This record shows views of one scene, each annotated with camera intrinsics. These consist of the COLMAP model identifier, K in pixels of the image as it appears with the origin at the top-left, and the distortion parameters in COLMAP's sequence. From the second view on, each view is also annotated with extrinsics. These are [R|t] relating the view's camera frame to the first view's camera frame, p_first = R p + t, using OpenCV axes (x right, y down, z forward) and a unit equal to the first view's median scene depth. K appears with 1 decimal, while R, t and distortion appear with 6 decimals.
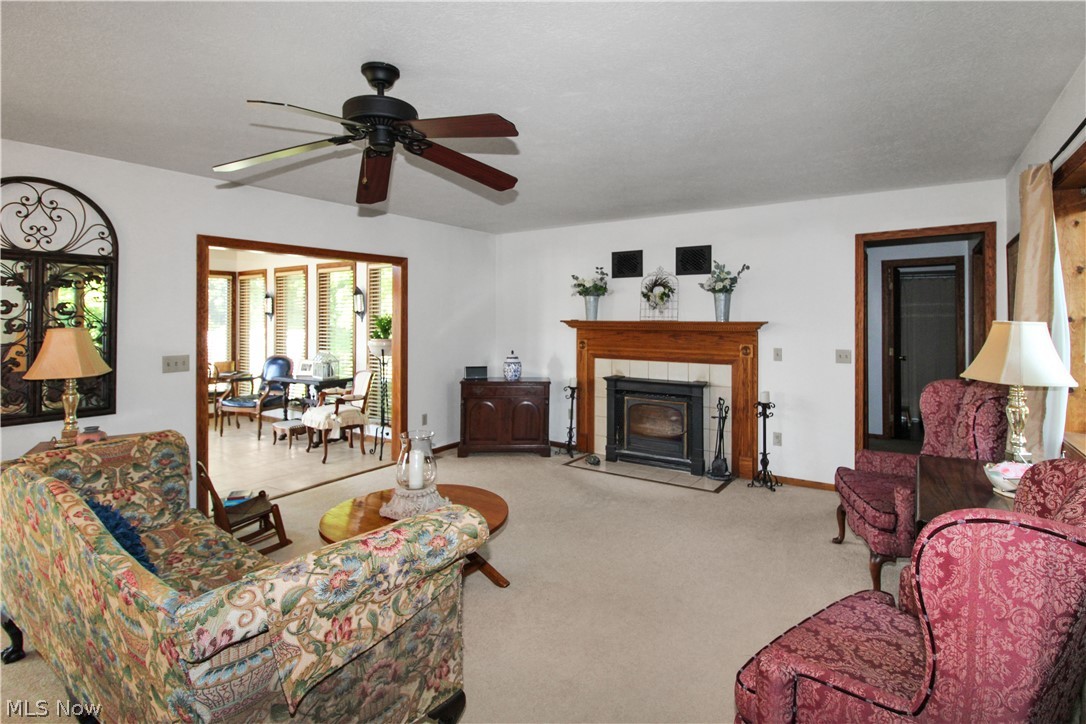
lens RADIAL K [[537.7, 0, 547.2], [0, 537.7, 318.3], [0, 0, 1]] dist [-0.004045, -0.005119]
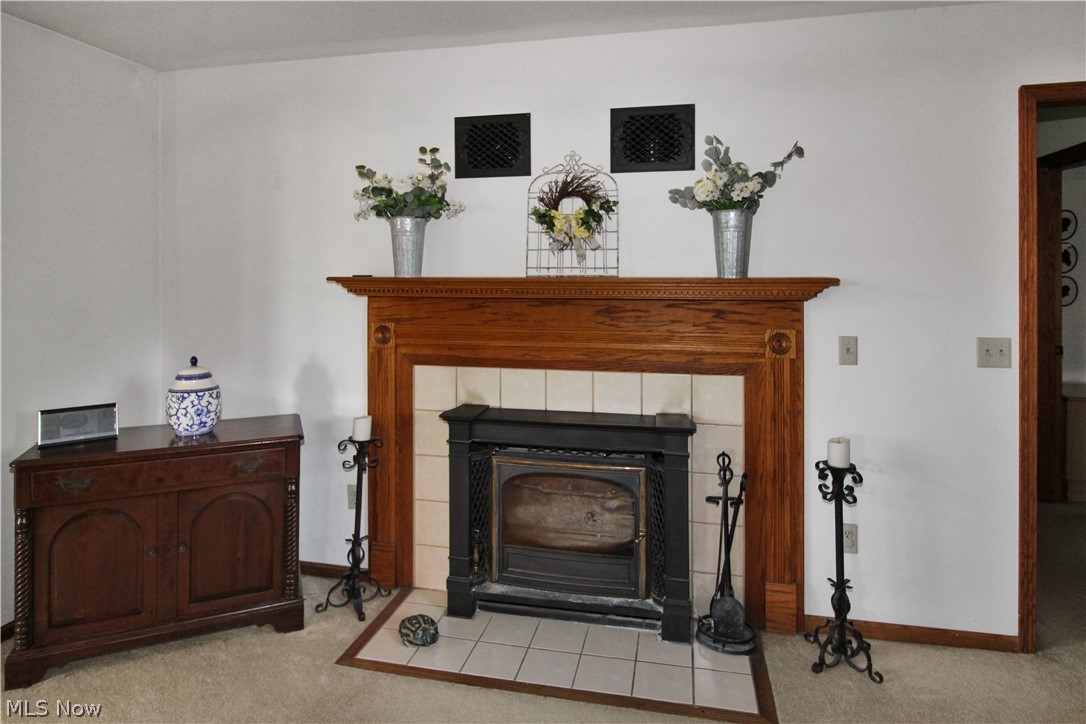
lens RADIAL K [[615.0, 0, 560.9], [0, 615.0, 277.3], [0, 0, 1]] dist [-0.003928, -0.002143]
pose [[0.919987, -0.006679, 0.391891, 0.005742], [0.003981, 0.999962, 0.007698, 0.001084], [-0.391928, -0.005522, 0.919979, 0.568204]]
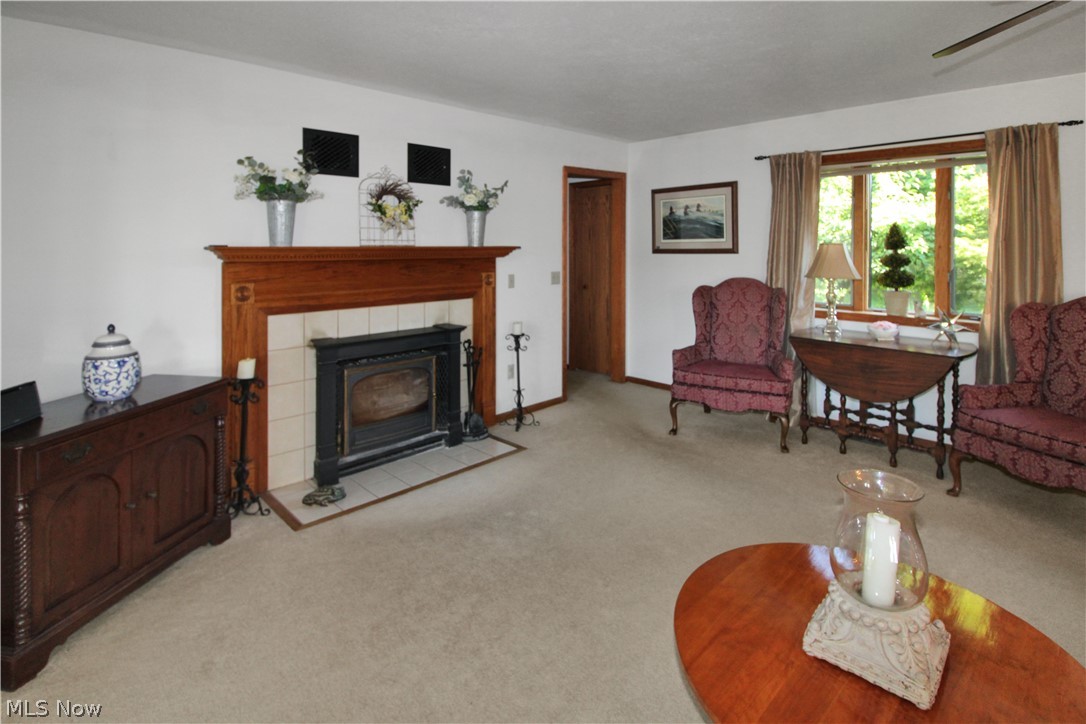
lens RADIAL K [[537.7, 0, 544.2], [0, 537.7, 253.5], [0, 0, 1]] dist [-0.004045, -0.005119]
pose [[0.185583, -0.020343, 0.982418, -0.438430], [-0.000786, 0.999782, 0.020851, -0.000306], [-0.982628, -0.004642, 0.185527, 0.704764]]
